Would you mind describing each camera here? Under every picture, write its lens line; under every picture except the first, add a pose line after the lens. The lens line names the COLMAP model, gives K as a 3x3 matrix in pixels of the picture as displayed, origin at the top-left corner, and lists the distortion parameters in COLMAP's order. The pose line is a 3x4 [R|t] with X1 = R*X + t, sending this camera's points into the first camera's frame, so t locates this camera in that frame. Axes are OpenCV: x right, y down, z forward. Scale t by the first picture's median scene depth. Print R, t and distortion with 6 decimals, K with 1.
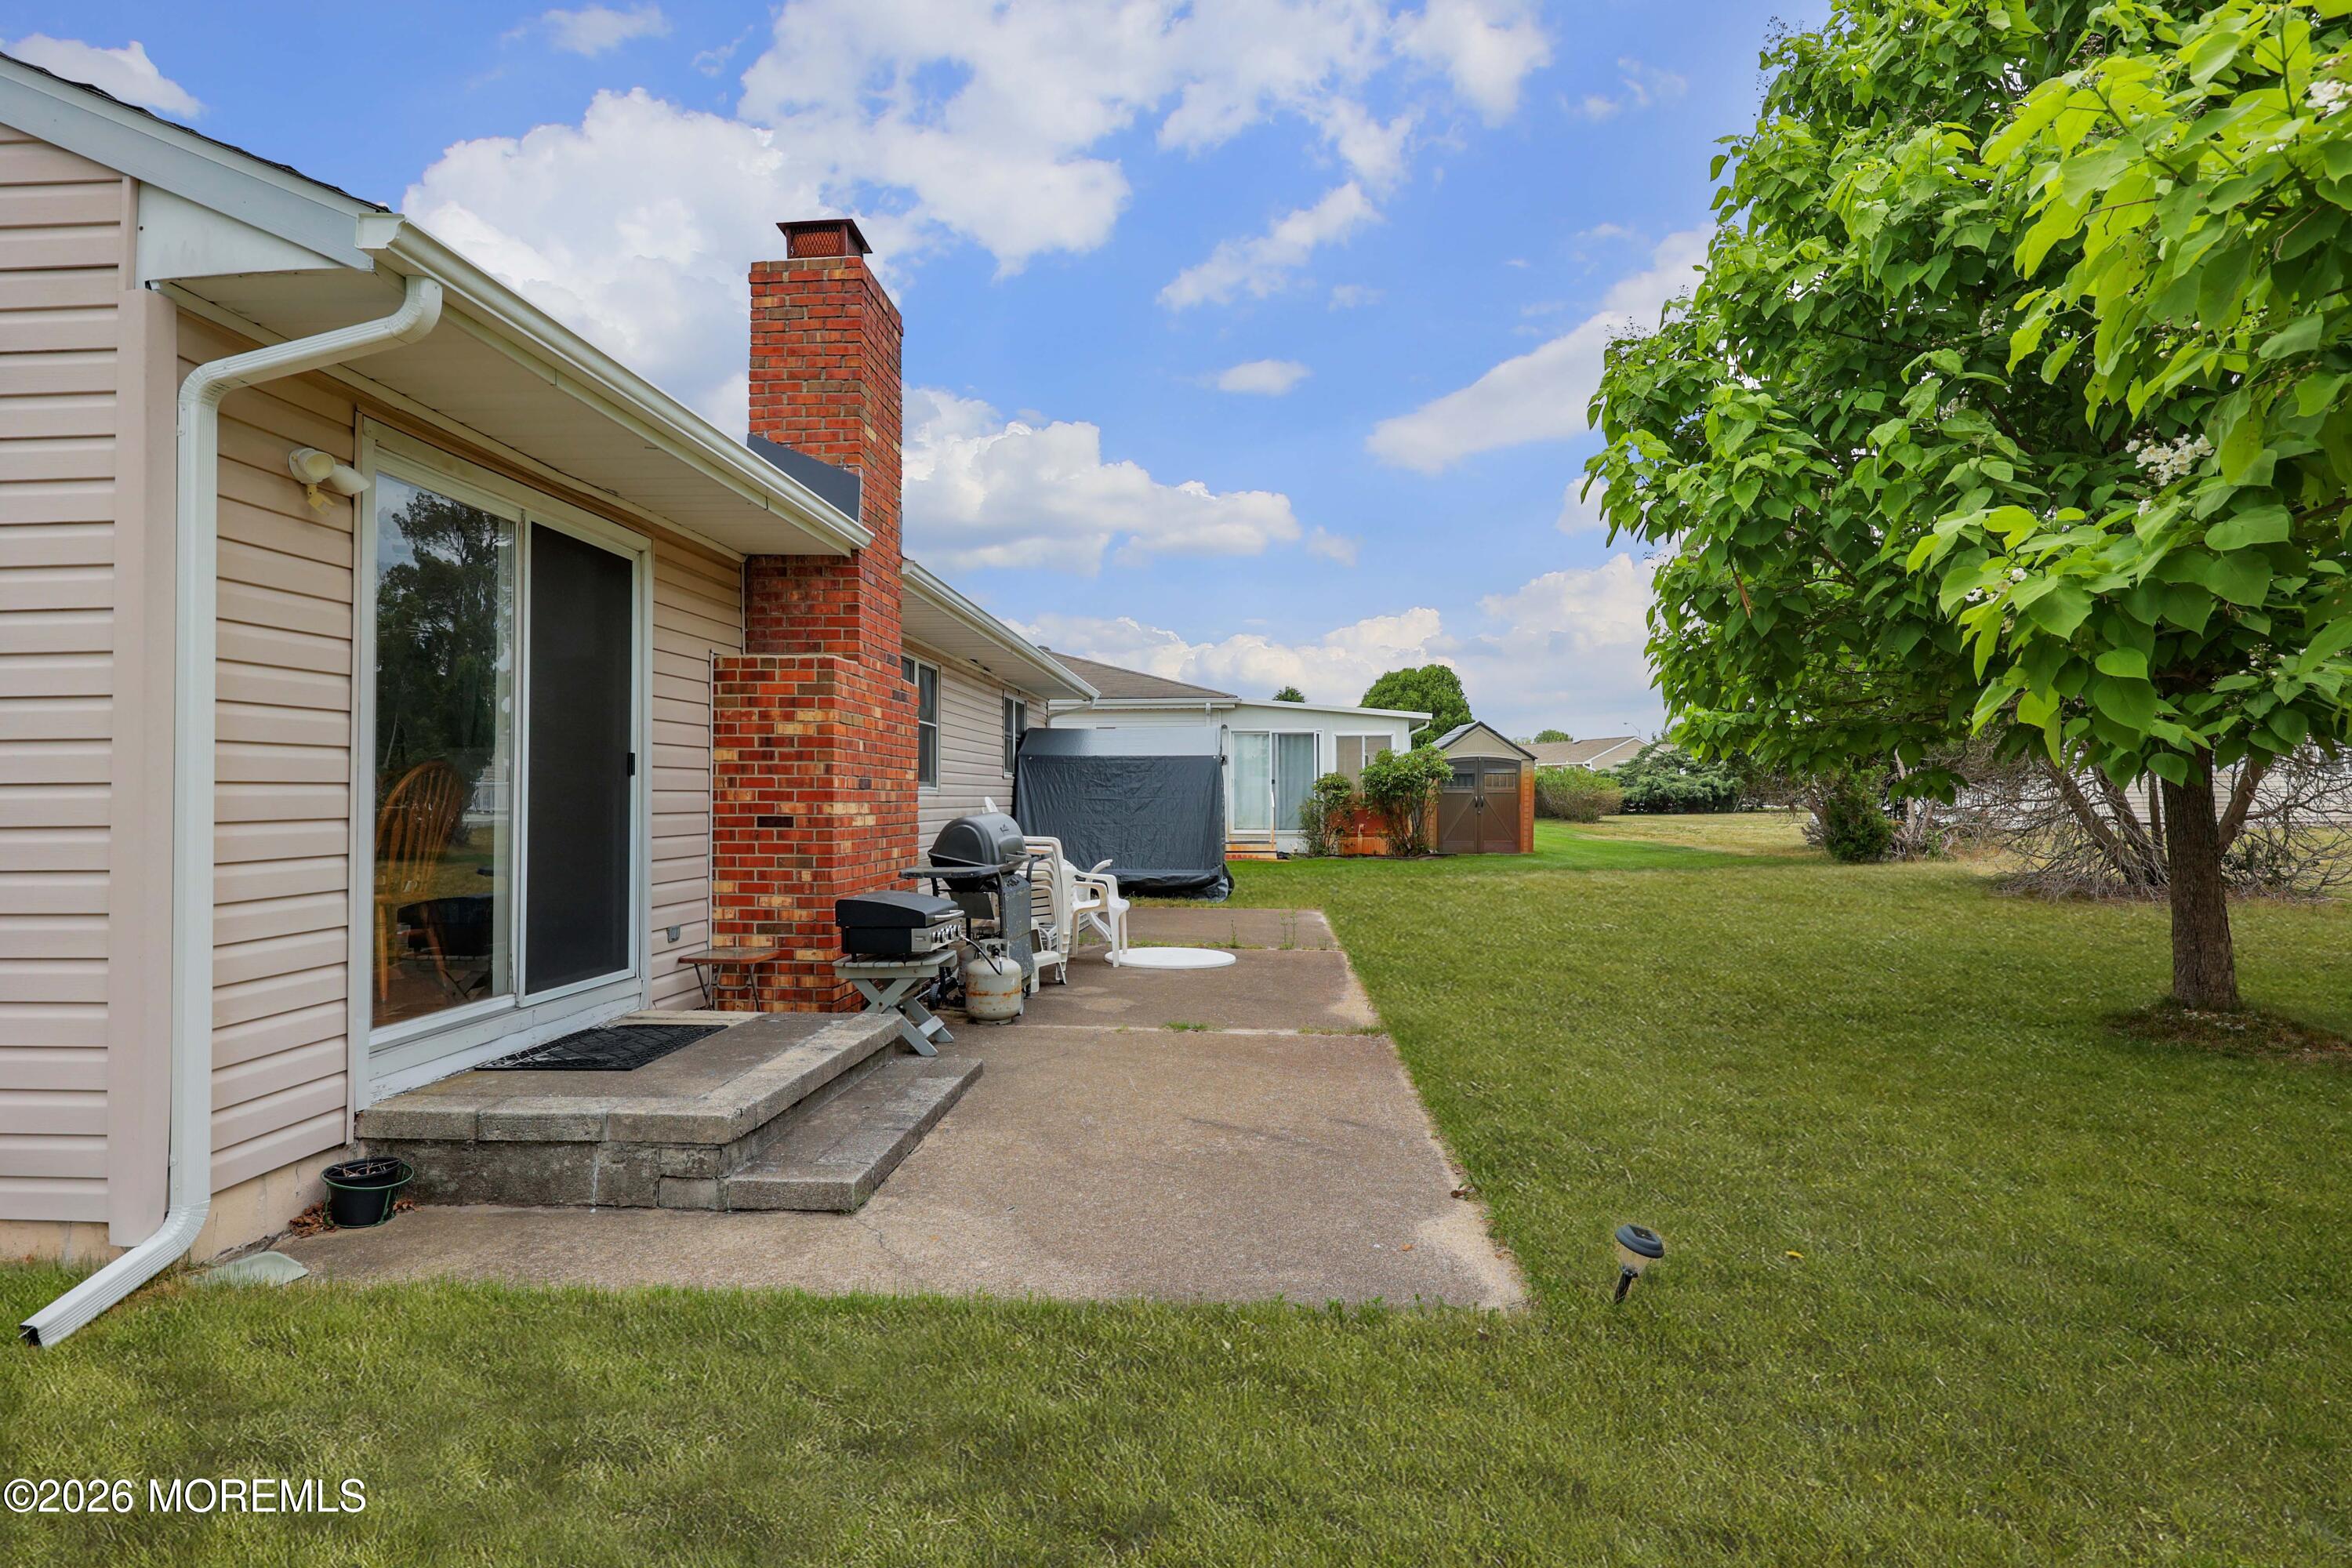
lens RADIAL K [[1256.8, 0, 1186.1], [0, 1256.8, 779.6], [0, 0, 1]] dist [-0.002955, -0.000639]
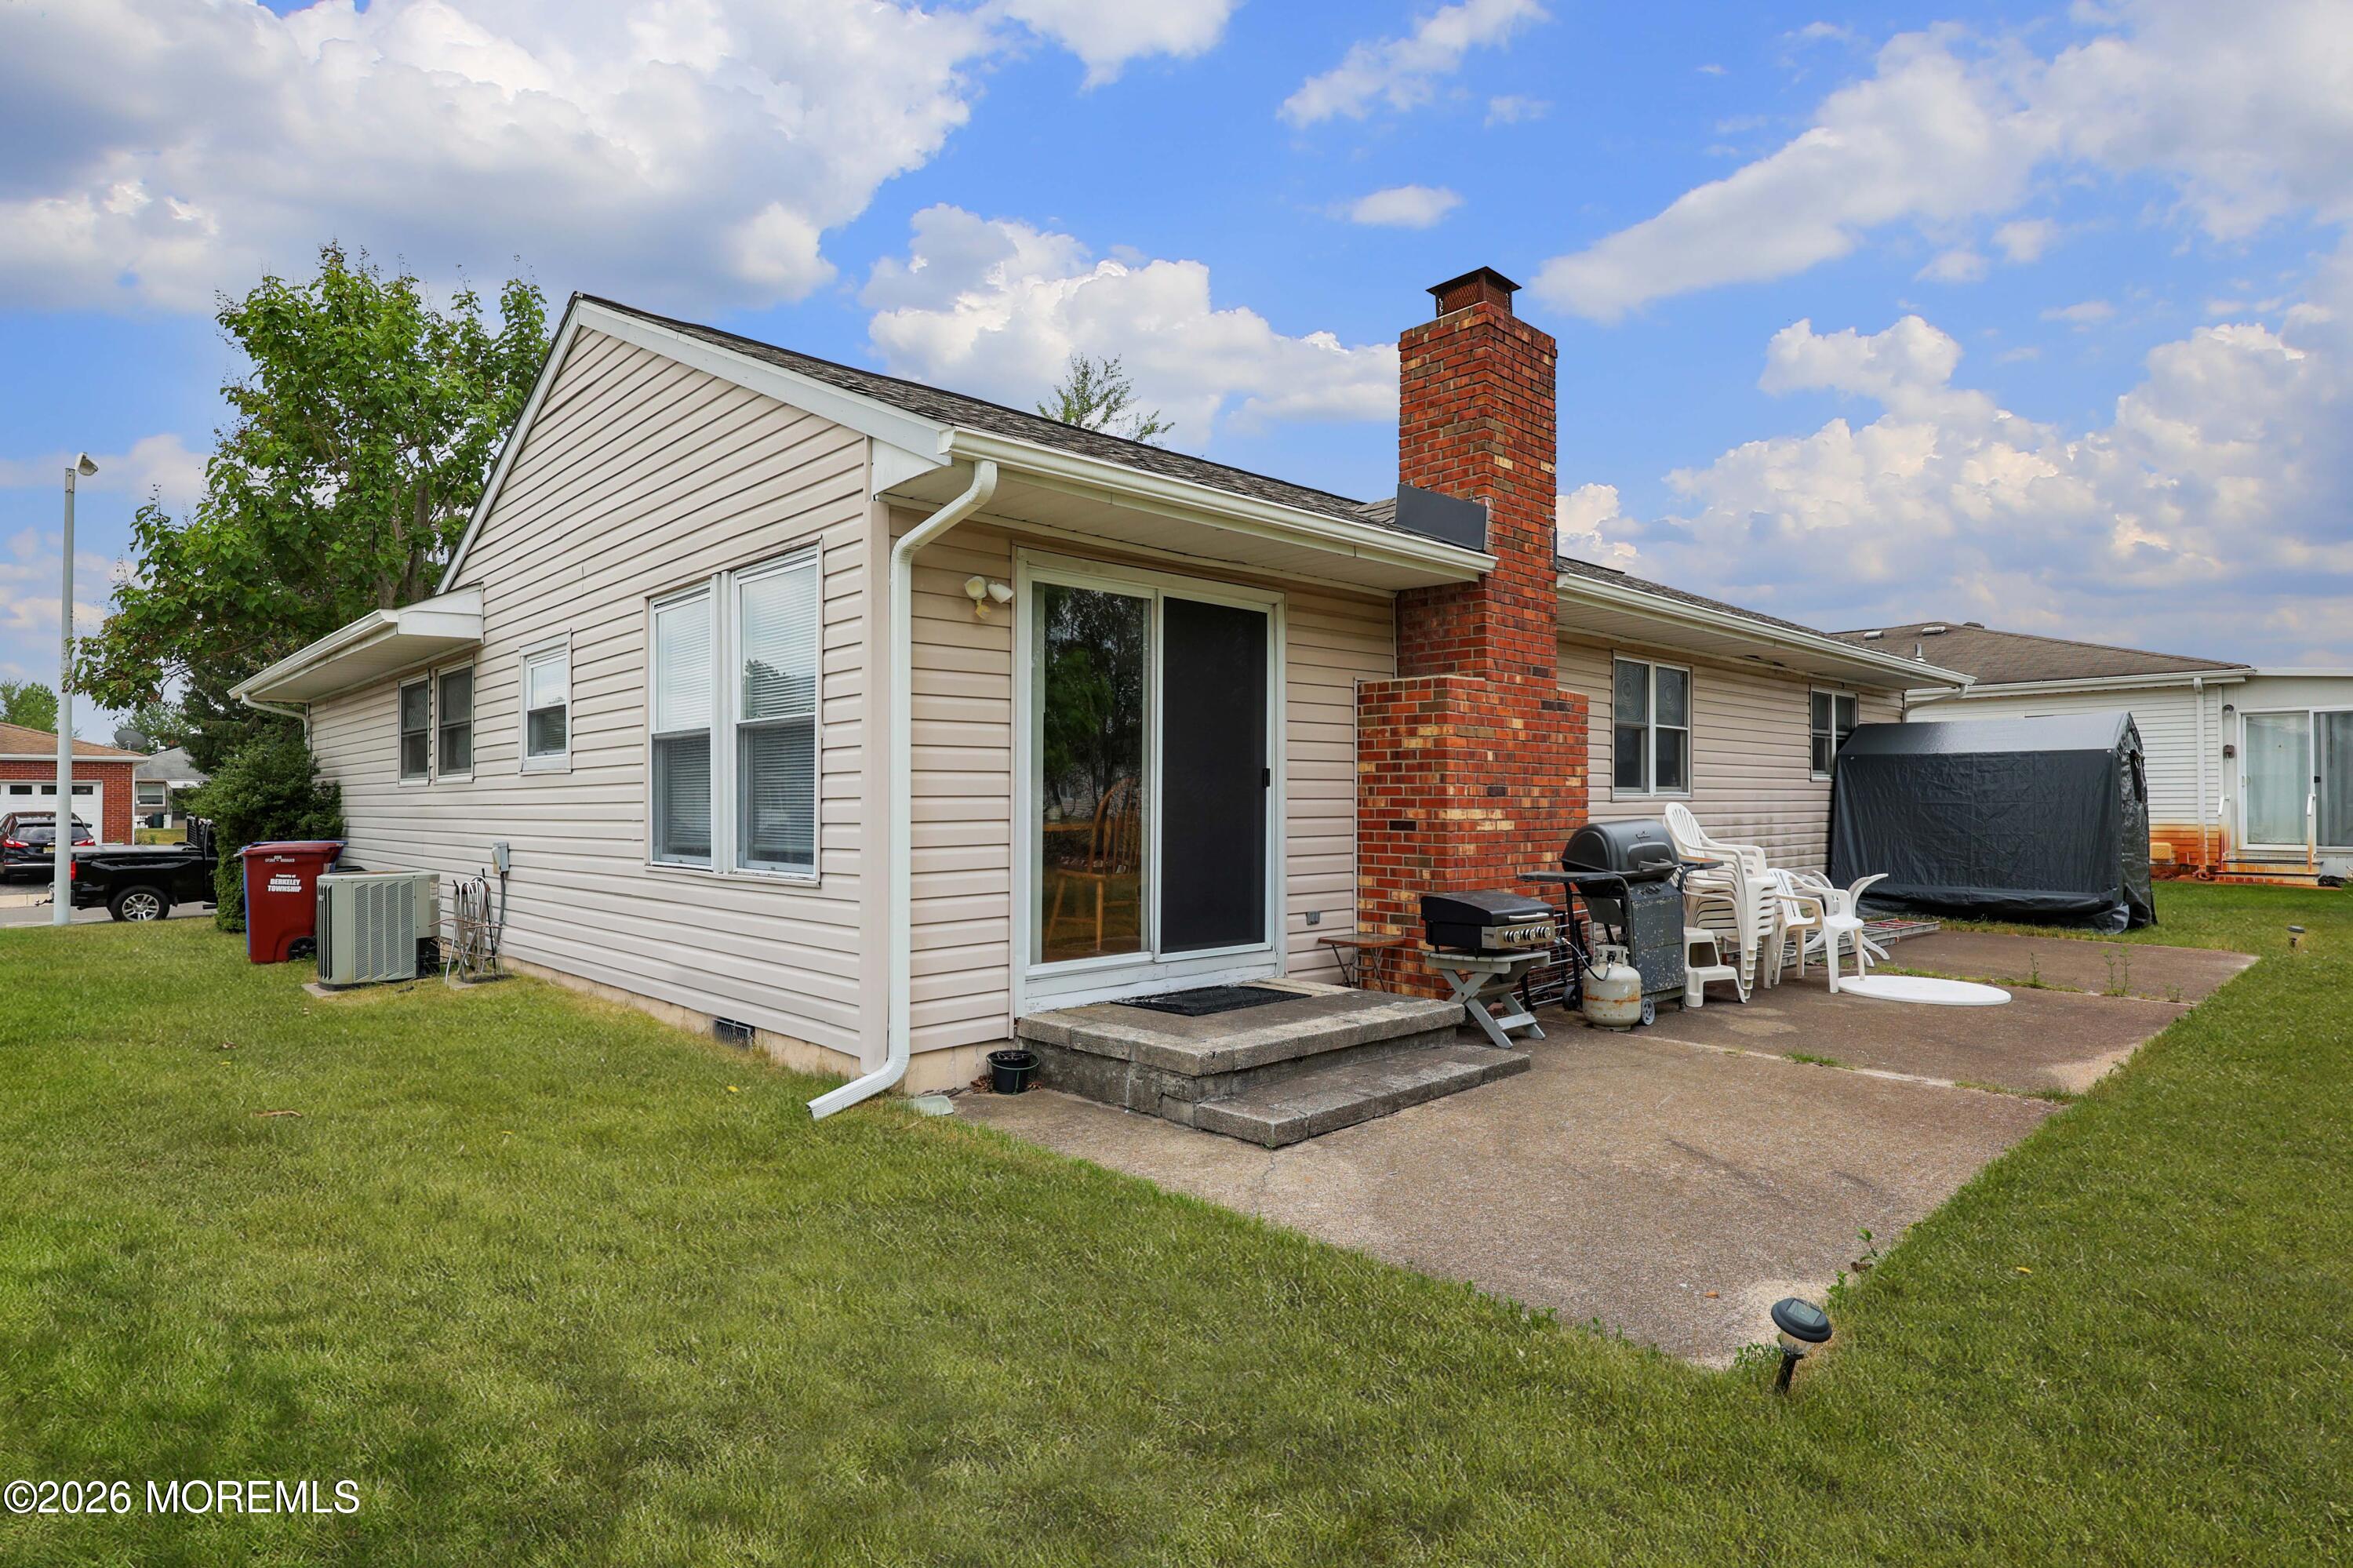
lens RADIAL K [[1267.7, 0, 1176.5], [0, 1267.7, 784.0], [0, 0, 1]] dist [-0.001690, -0.000031]
pose [[0.721394, -0.010150, -0.692450, 0.318460], [0.011169, 0.999933, -0.003022, -0.002737], [0.692434, -0.005554, 0.721459, 0.033690]]
